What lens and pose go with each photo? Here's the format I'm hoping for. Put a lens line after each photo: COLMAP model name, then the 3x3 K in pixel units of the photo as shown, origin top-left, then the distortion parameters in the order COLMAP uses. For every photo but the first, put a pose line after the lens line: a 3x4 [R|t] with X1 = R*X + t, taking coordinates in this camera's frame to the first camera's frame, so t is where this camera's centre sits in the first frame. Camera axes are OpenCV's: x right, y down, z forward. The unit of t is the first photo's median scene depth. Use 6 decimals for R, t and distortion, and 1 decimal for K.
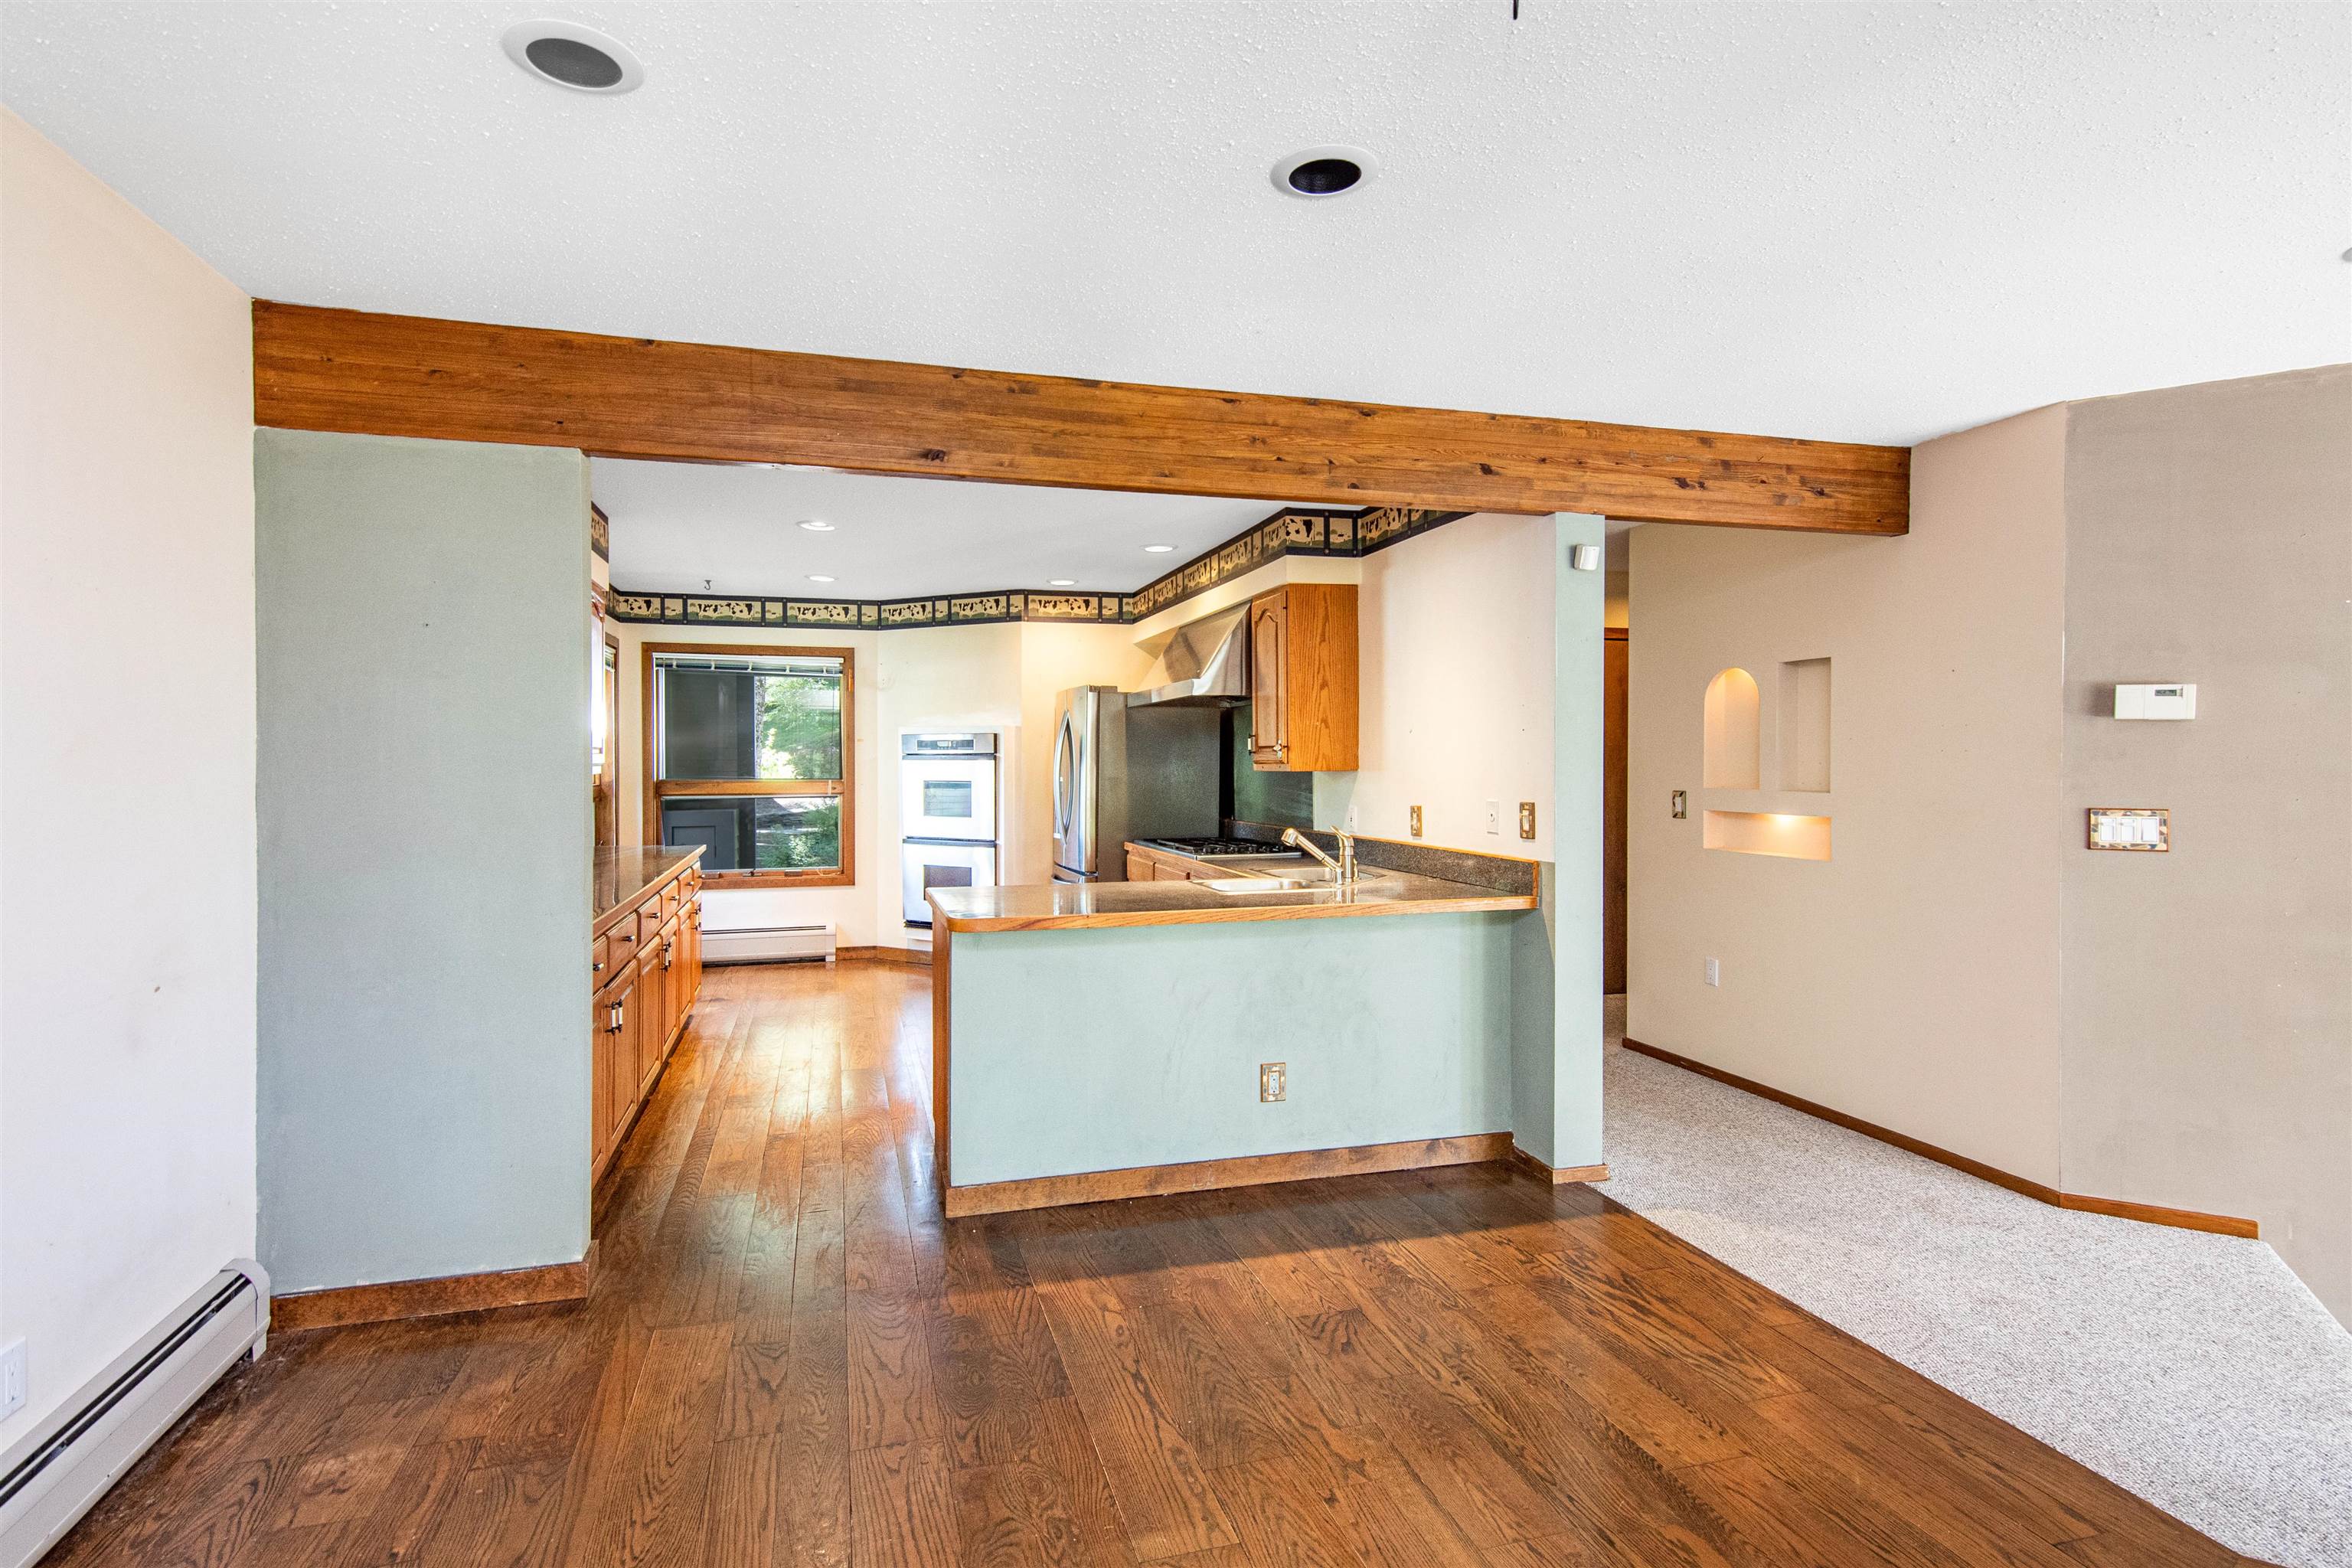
lens RADIAL K [[1174.2, 0, 1259.0], [0, 1174.2, 761.3], [0, 0, 1]] dist [0.000959, -0.005432]
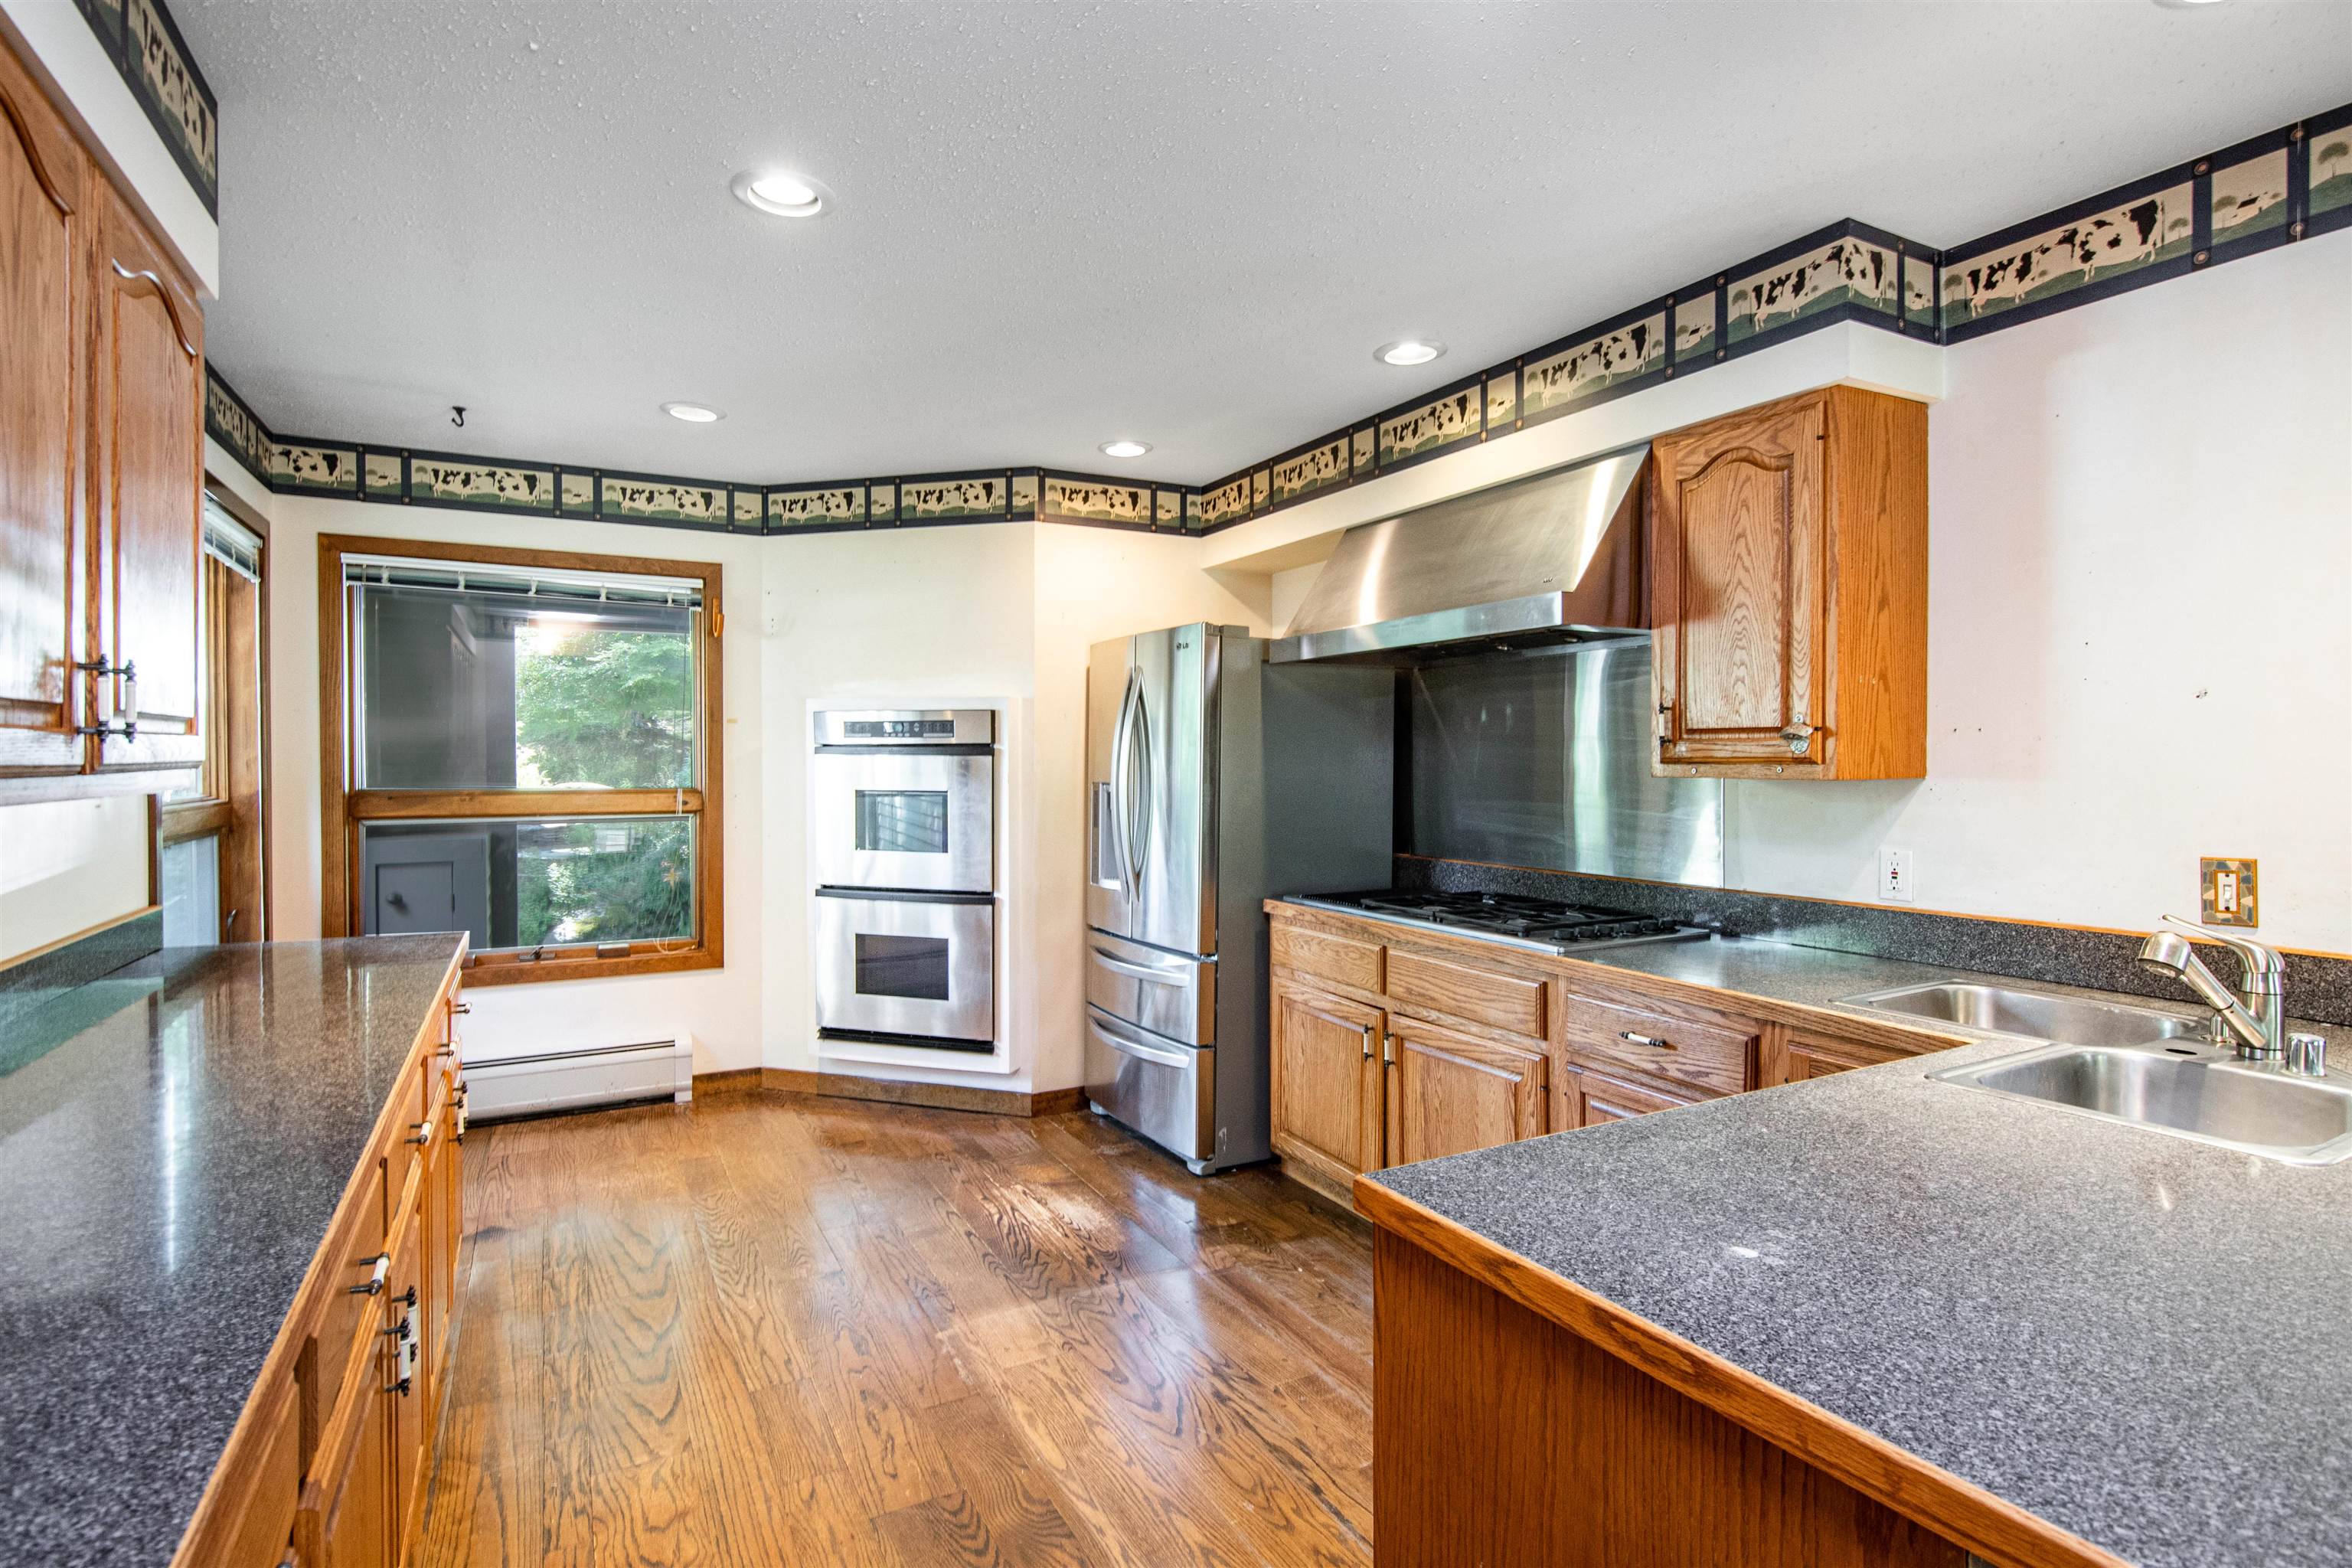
lens RADIAL K [[1174.2, 0, 1221.3], [0, 1174.2, 769.0], [0, 0, 1]] dist [0.000959, -0.005432]
pose [[0.985152, 0.000646, 0.171683, -0.213886], [-0.002235, 0.999956, 0.009059, 0.000333], [-0.171670, -0.009309, 0.985111, 0.405706]]
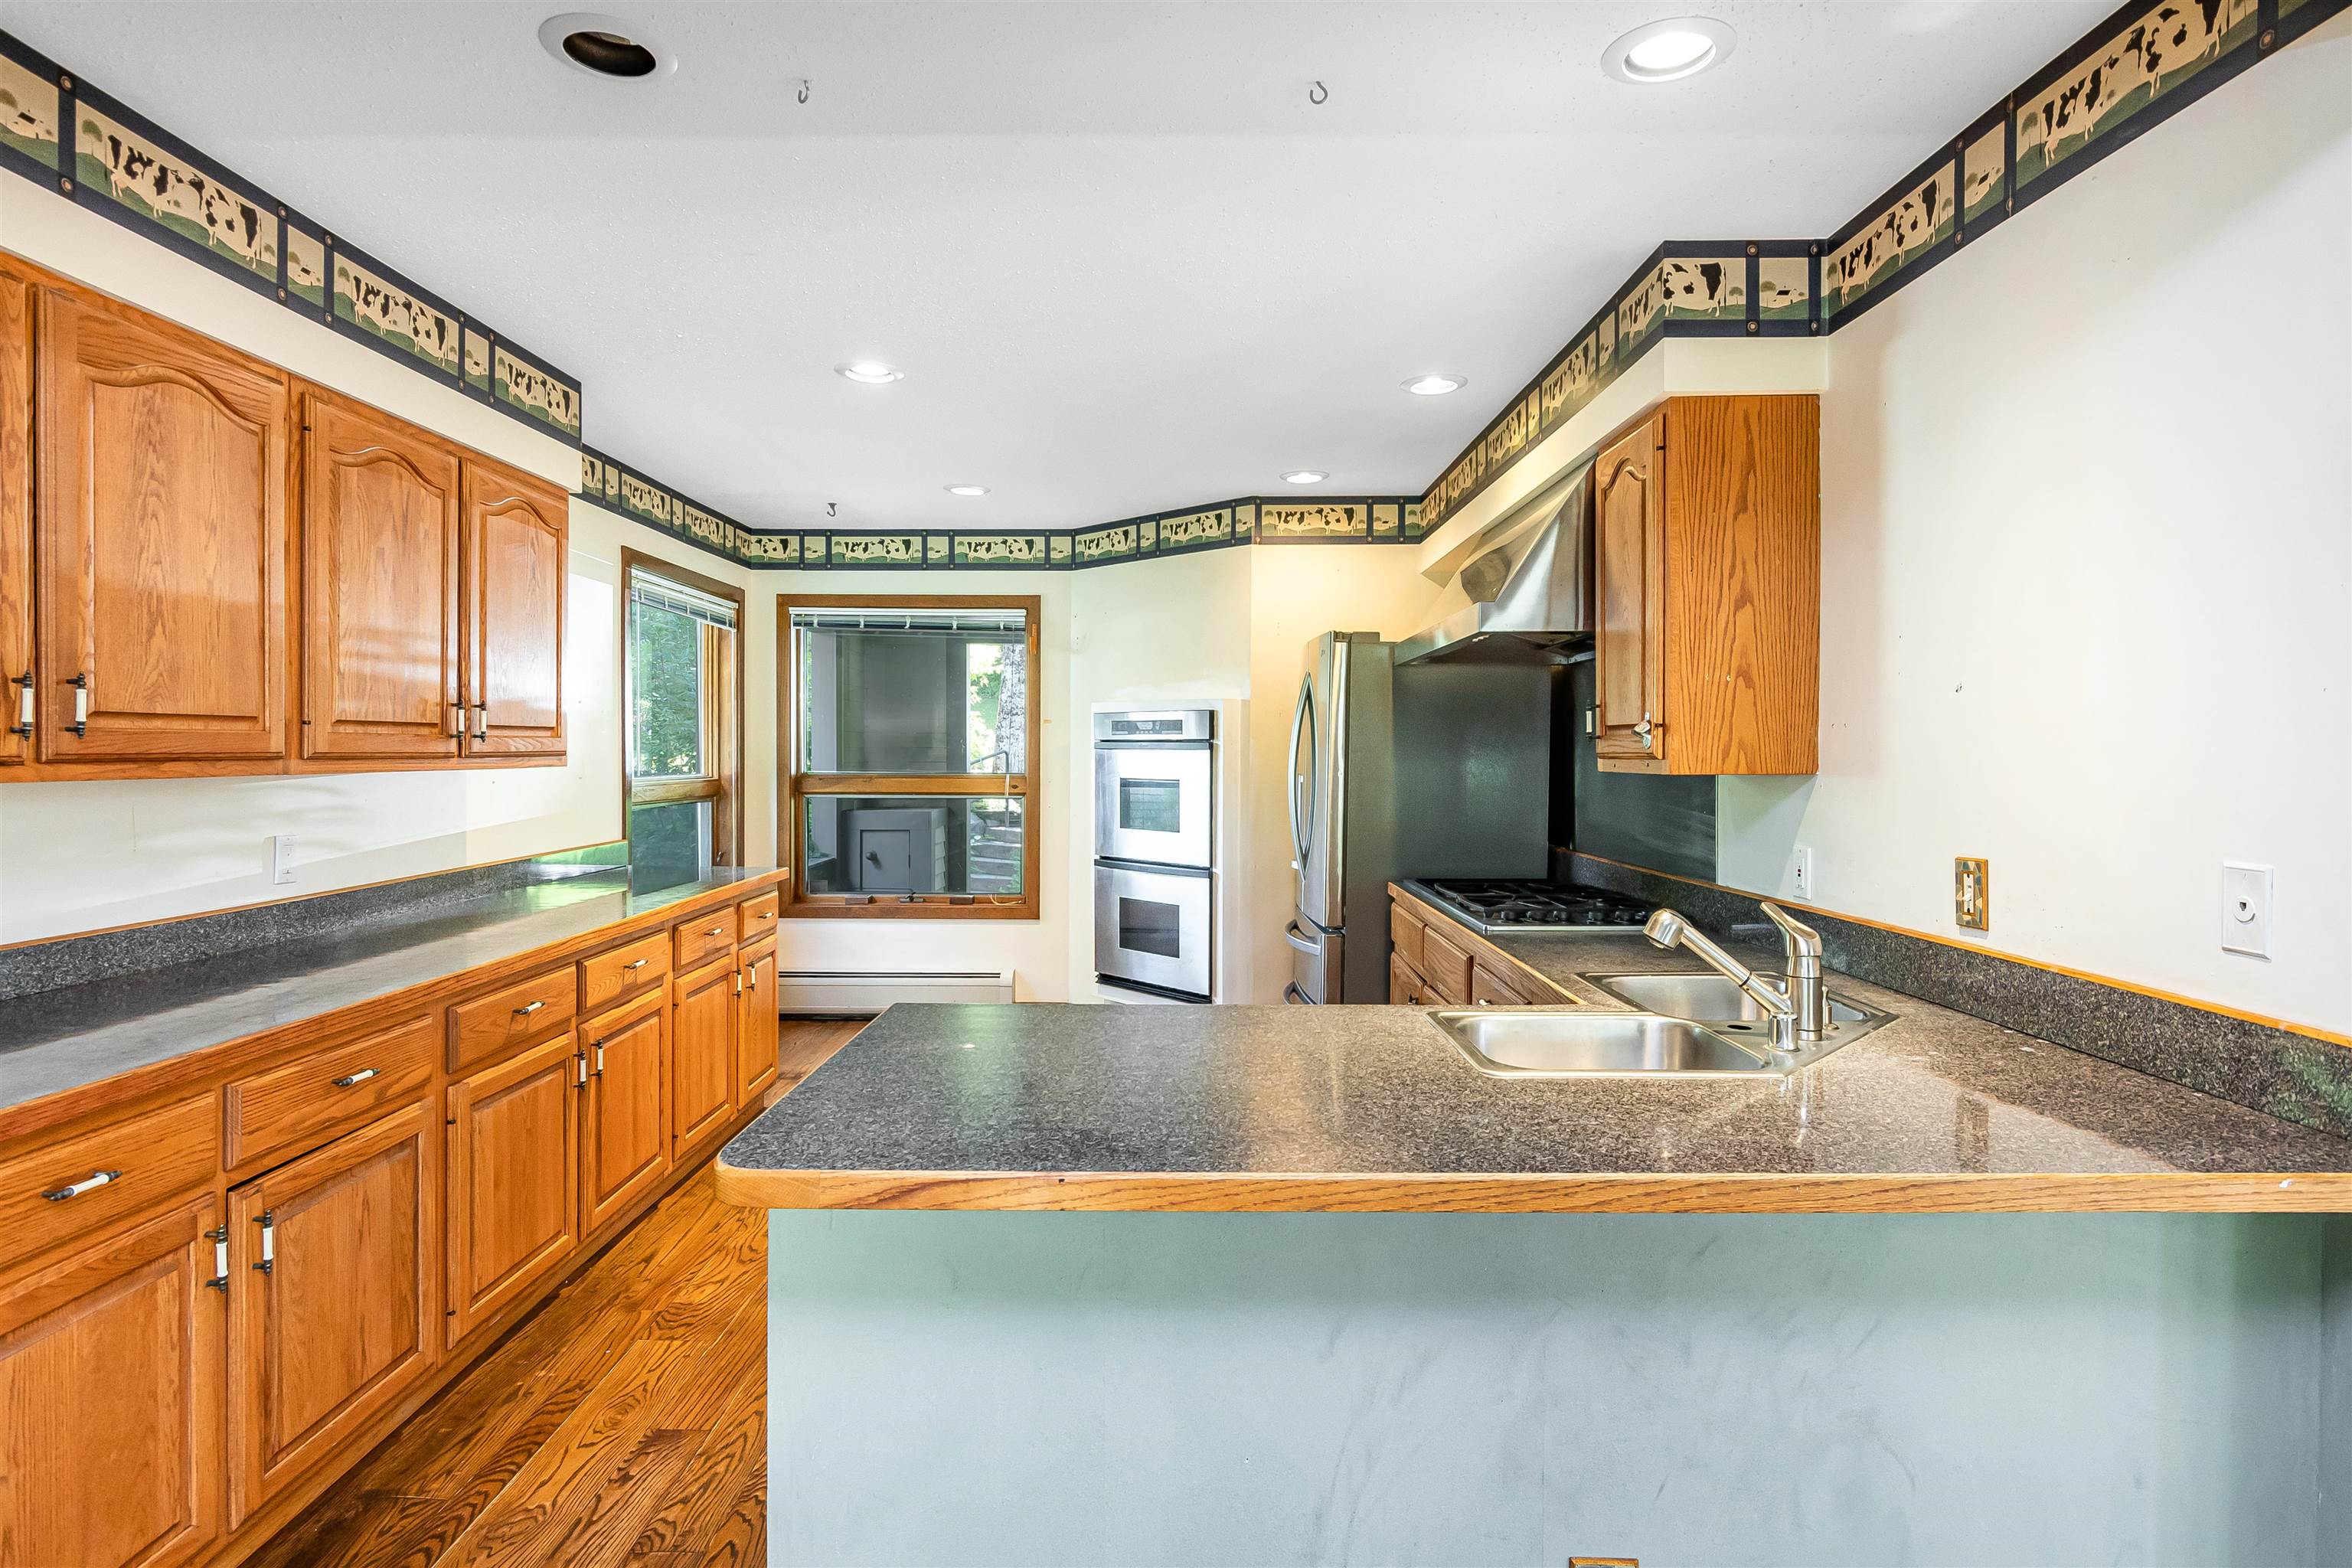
lens RADIAL K [[1282.4, 0, 1195.7], [0, 1282.4, 762.5], [0, 0, 1]] dist [-0.007055, 0.000955]
pose [[0.944454, 0.008260, -0.328540, 0.010903], [-0.005526, 0.999942, 0.009254, -0.000314], [0.328597, -0.006924, 0.944445, 0.296966]]
